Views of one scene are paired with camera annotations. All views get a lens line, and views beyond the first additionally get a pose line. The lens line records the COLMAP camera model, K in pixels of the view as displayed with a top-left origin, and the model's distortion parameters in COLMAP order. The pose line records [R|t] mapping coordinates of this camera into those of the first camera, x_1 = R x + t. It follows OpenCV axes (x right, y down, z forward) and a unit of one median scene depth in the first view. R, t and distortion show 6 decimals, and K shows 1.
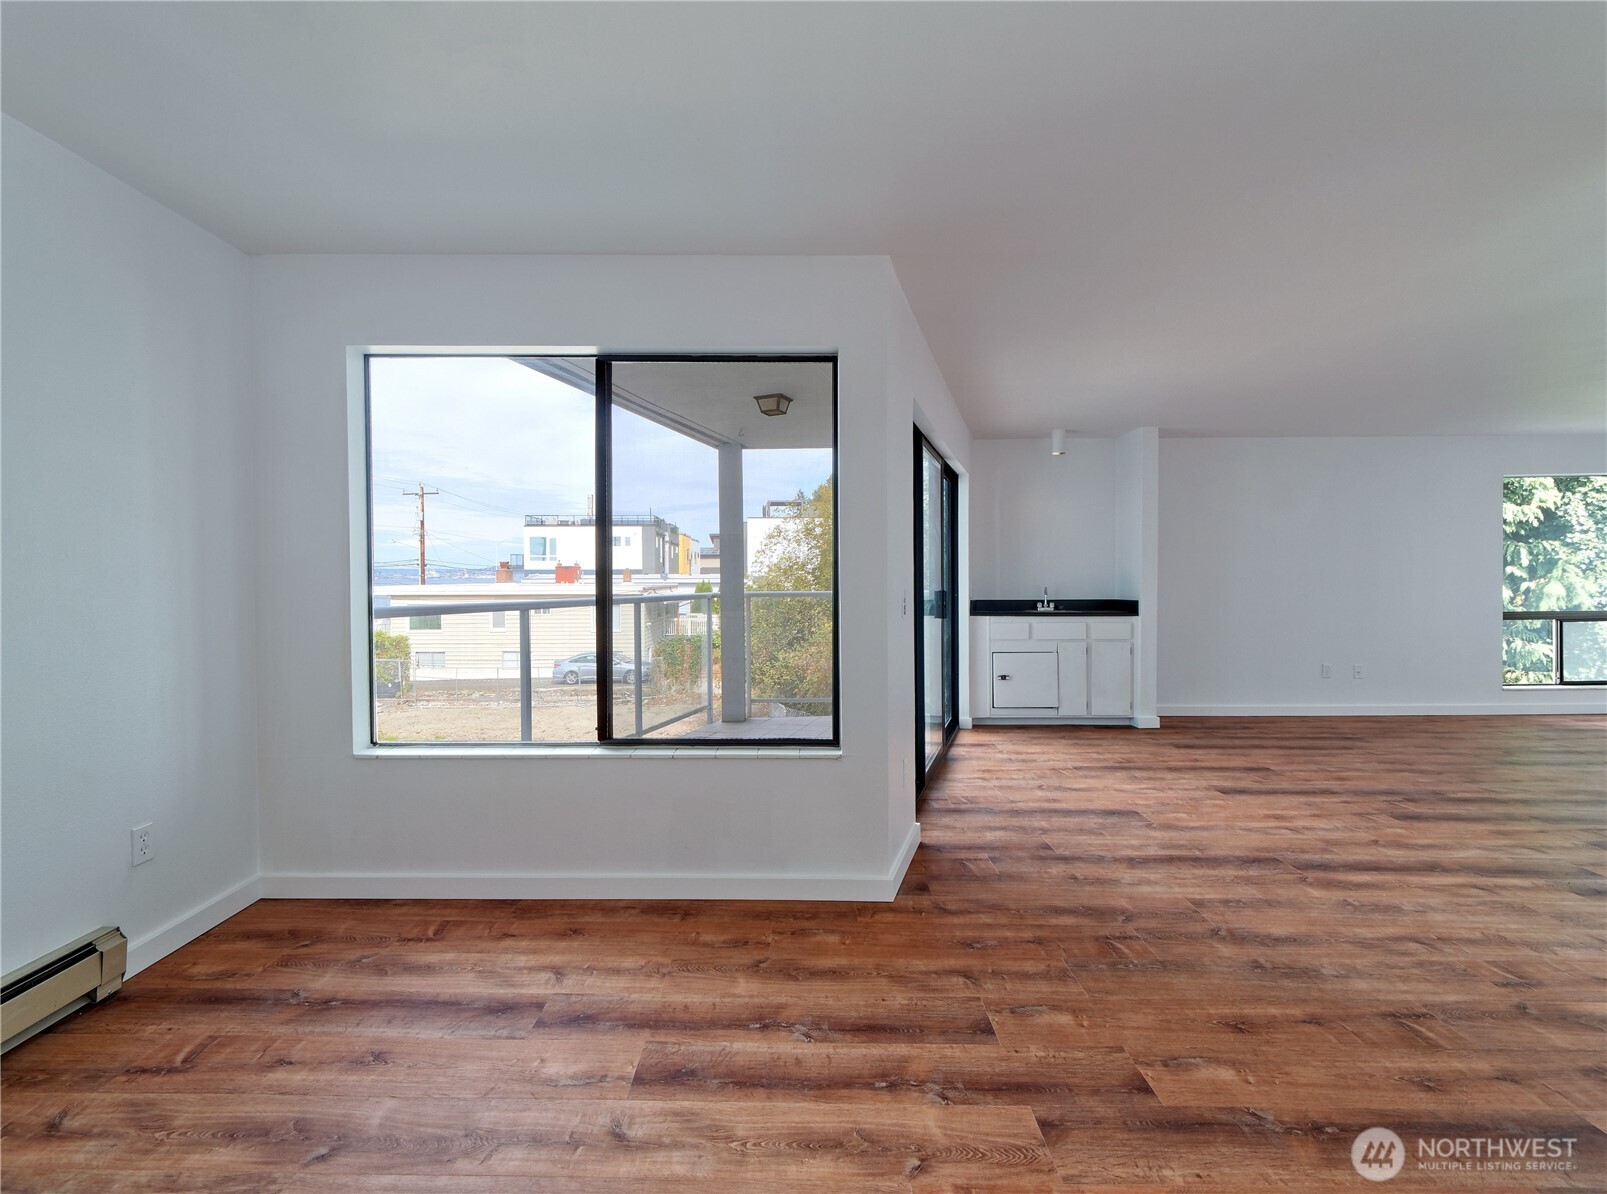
lens RADIAL K [[751.2, 0, 795.6], [0, 751.2, 589.1], [0, 0, 1]] dist [0.001356, -0.000054]
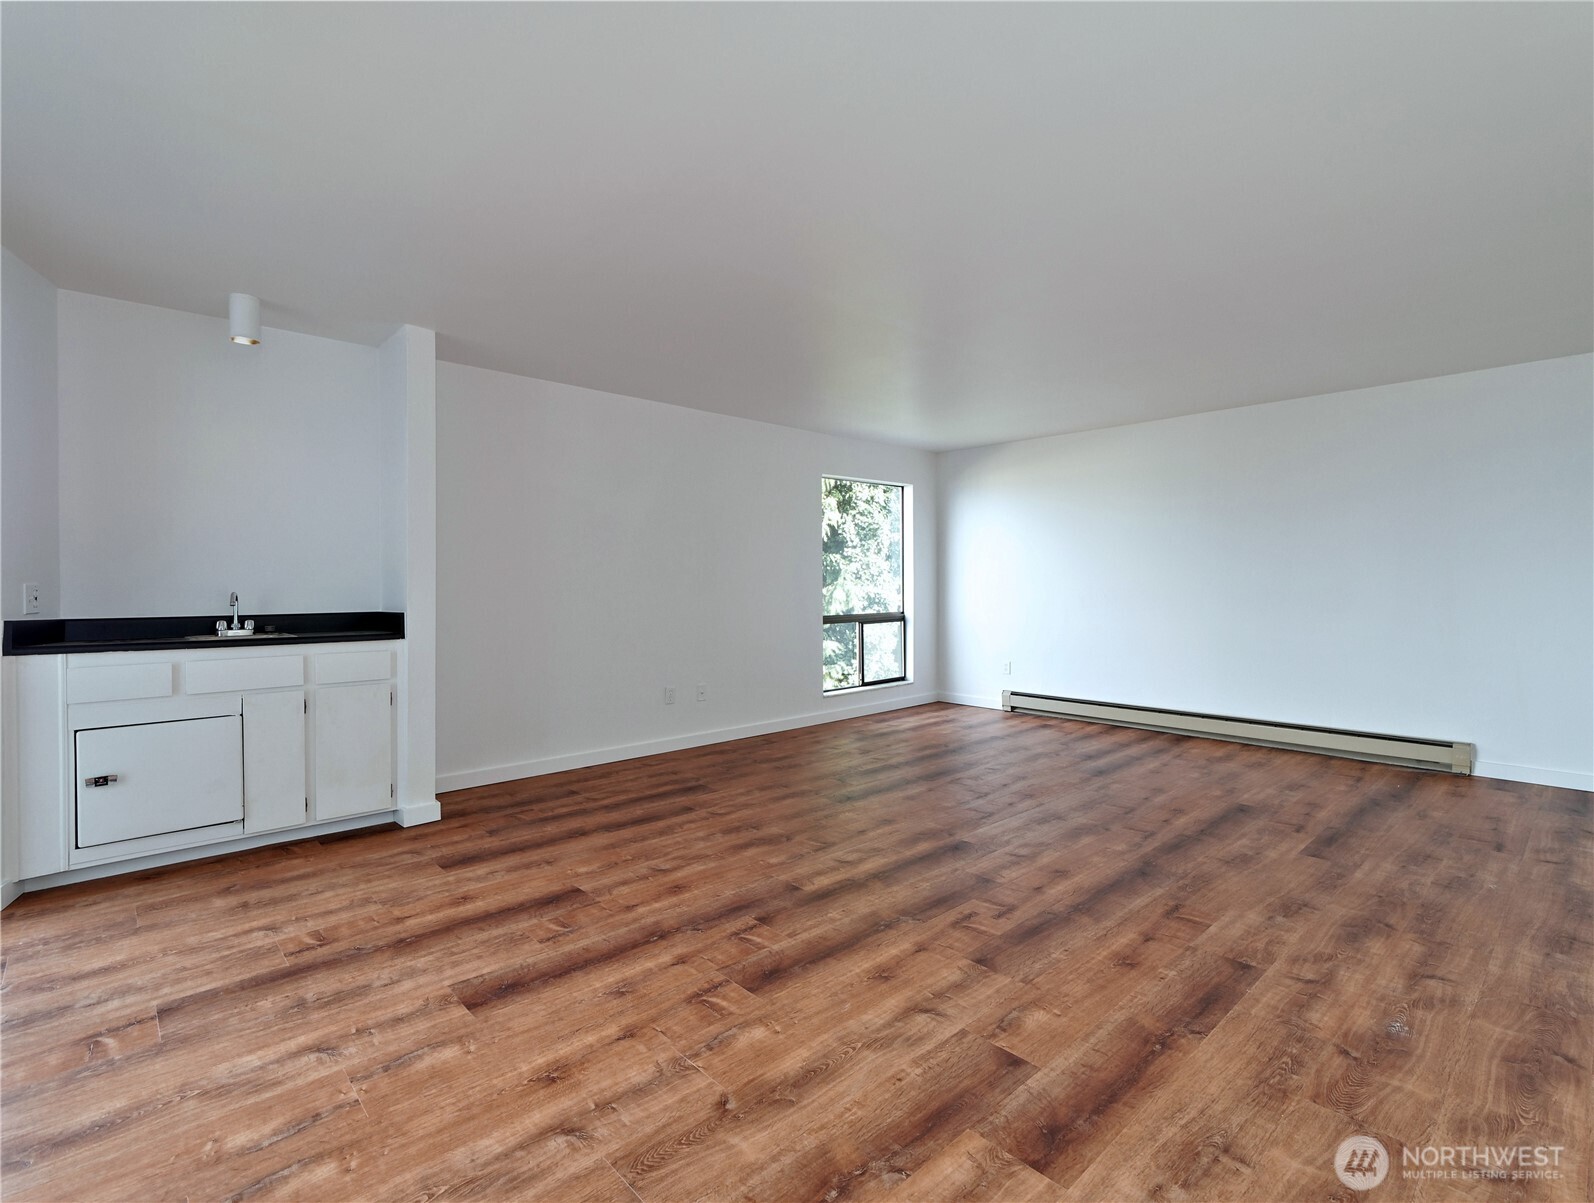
lens RADIAL K [[755.7, 0, 787.2], [0, 755.7, 585.8], [0, 0, 1]] dist [0.001951, 0.000273]
pose [[0.731957, 0.001199, 0.681350, 0.577894], [0.013355, 0.999781, -0.016107, 0.015128], [-0.681220, 0.020889, 0.731781, 0.749416]]
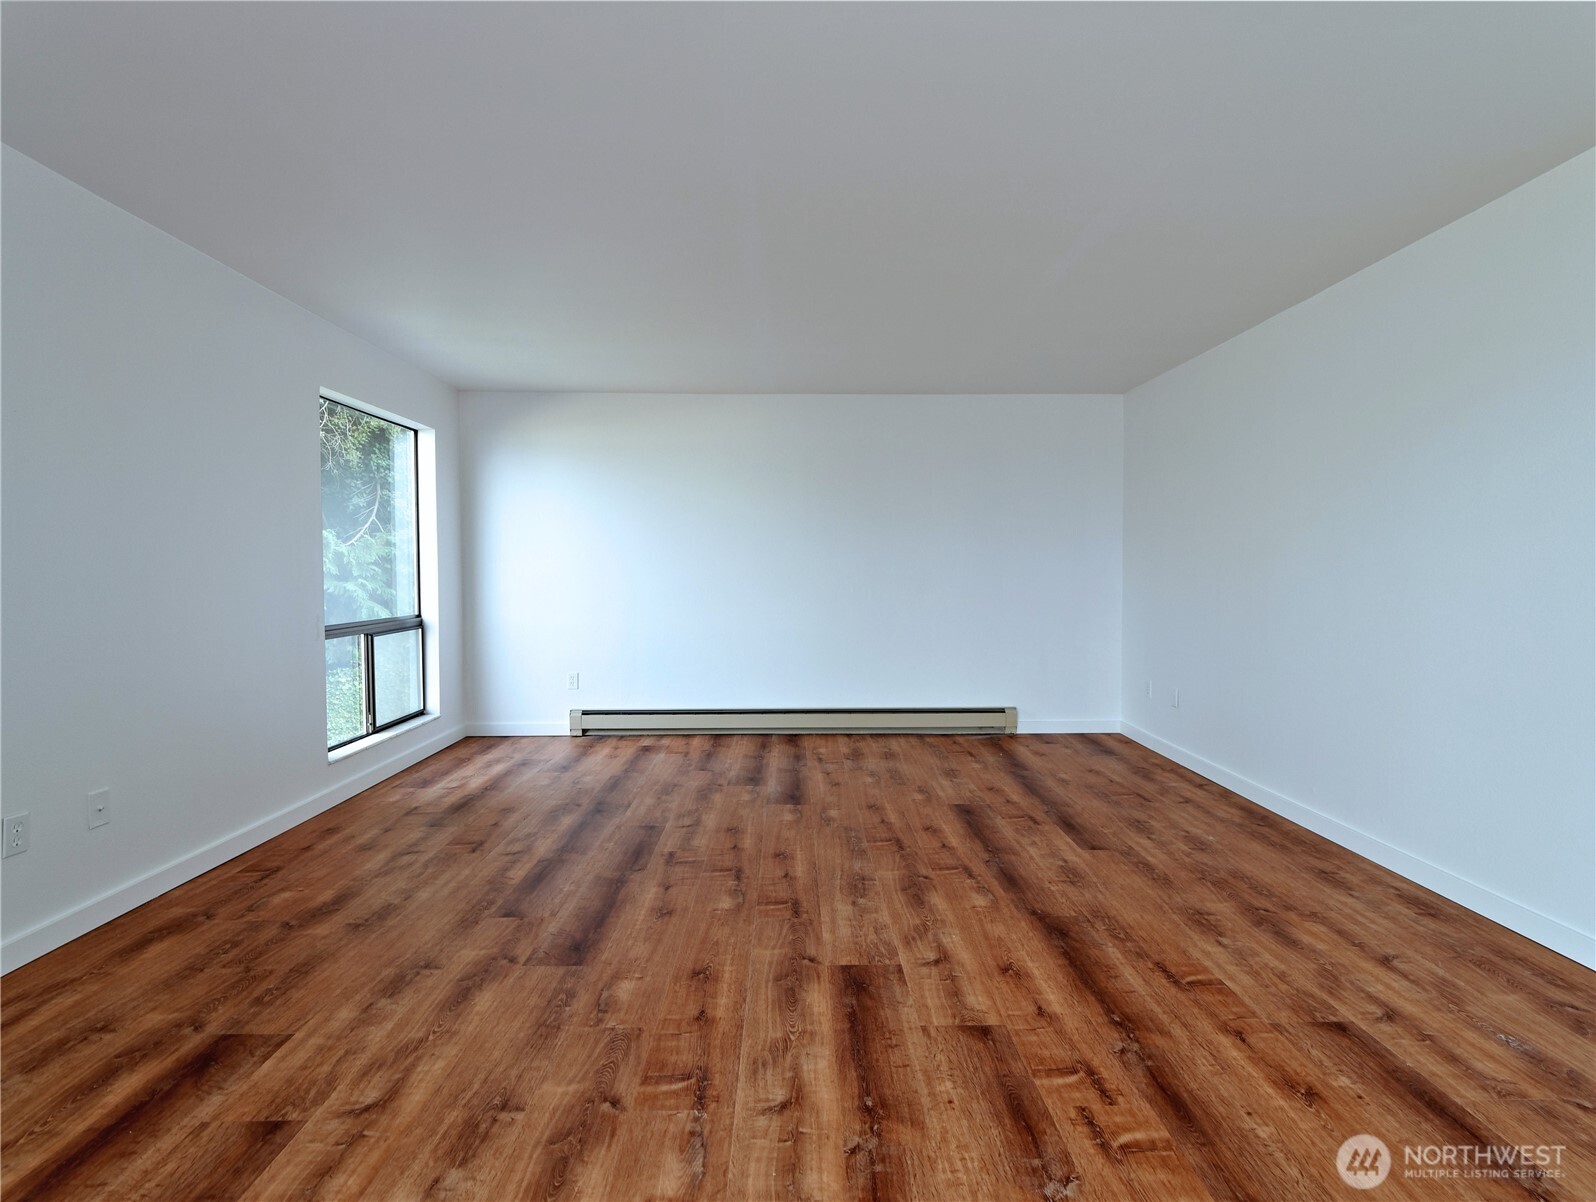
lens RADIAL K [[756.5, 0, 798.0], [0, 756.5, 601.0], [0, 0, 1]] dist [-0.000021, -0.000407]
pose [[-0.025455, -0.029386, 0.999244, 0.836071], [0.021914, 0.999311, 0.029946, 0.004362], [-0.999436, 0.022660, -0.024794, 1.508624]]
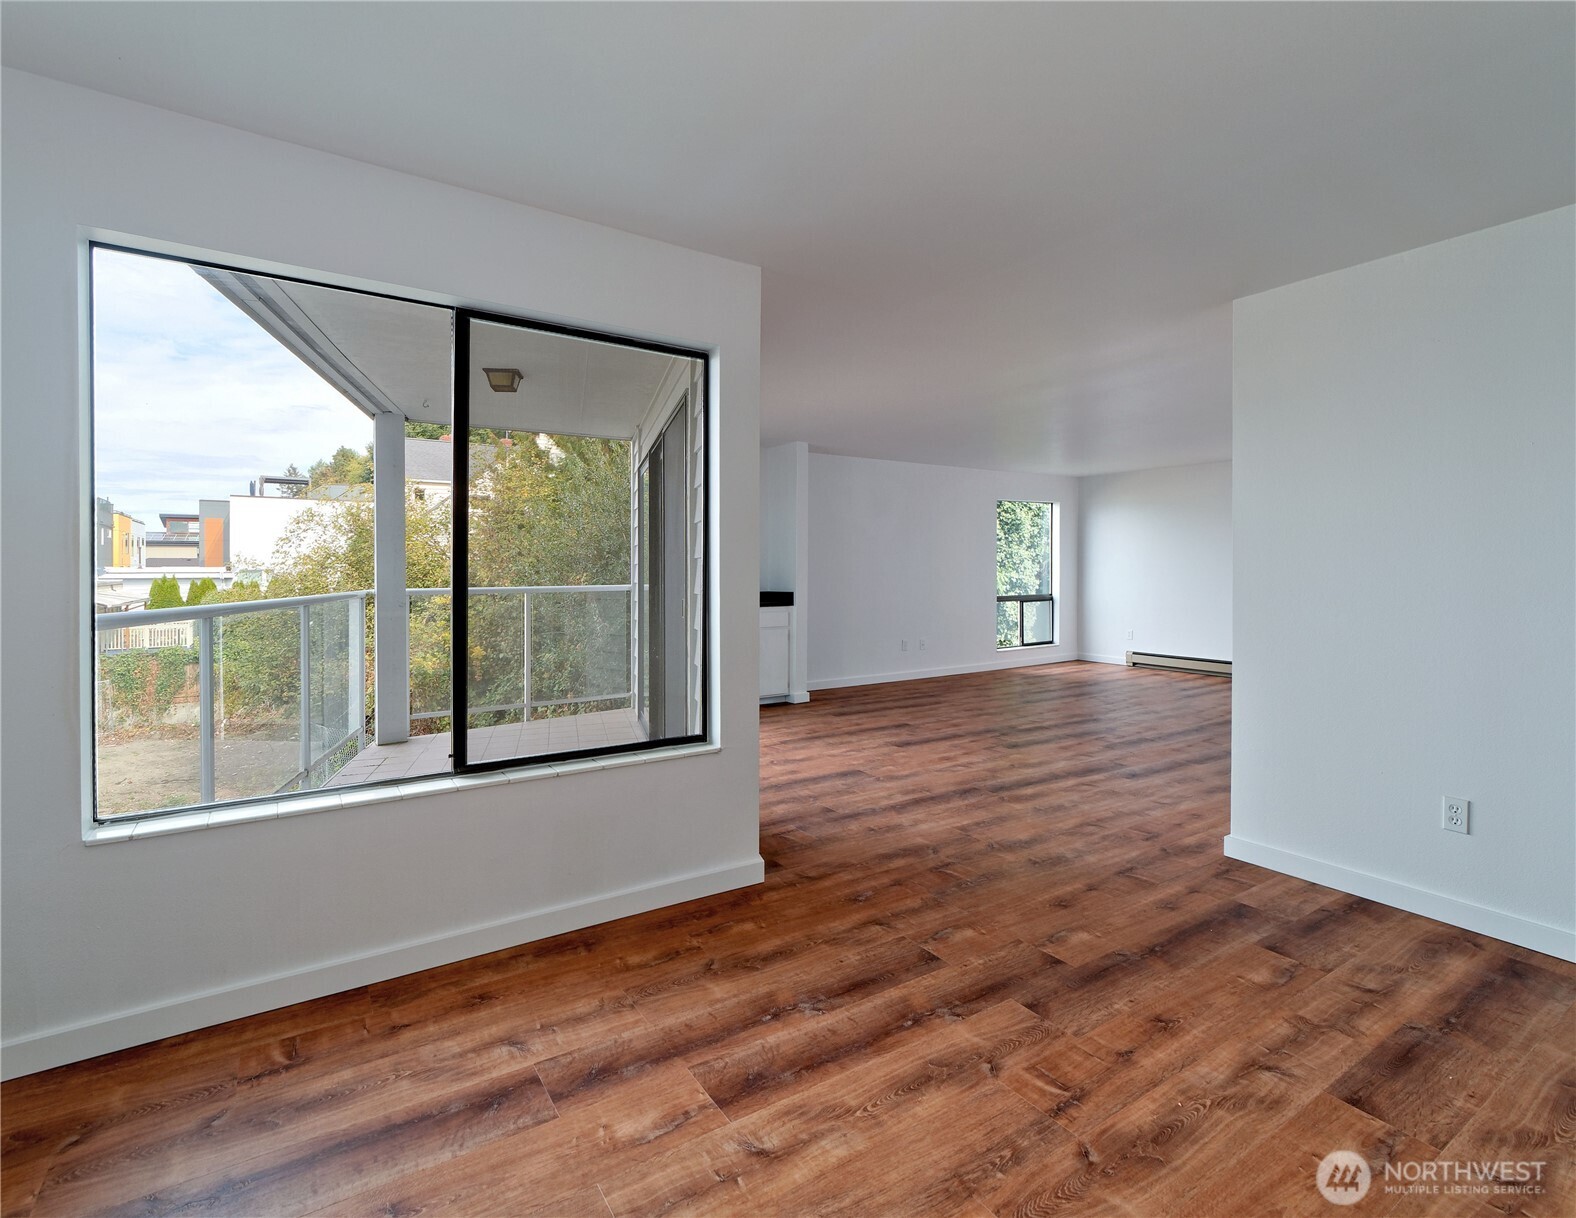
lens RADIAL K [[765.0, 0, 778.0], [0, 765.0, 576.7], [0, 0, 1]] dist [0.003525, -0.000721]
pose [[0.831937, -0.003842, 0.554857, -0.434141], [0.008216, 0.999952, -0.005396, -0.004026], [-0.554810, 0.009048, 0.831928, 0.092913]]
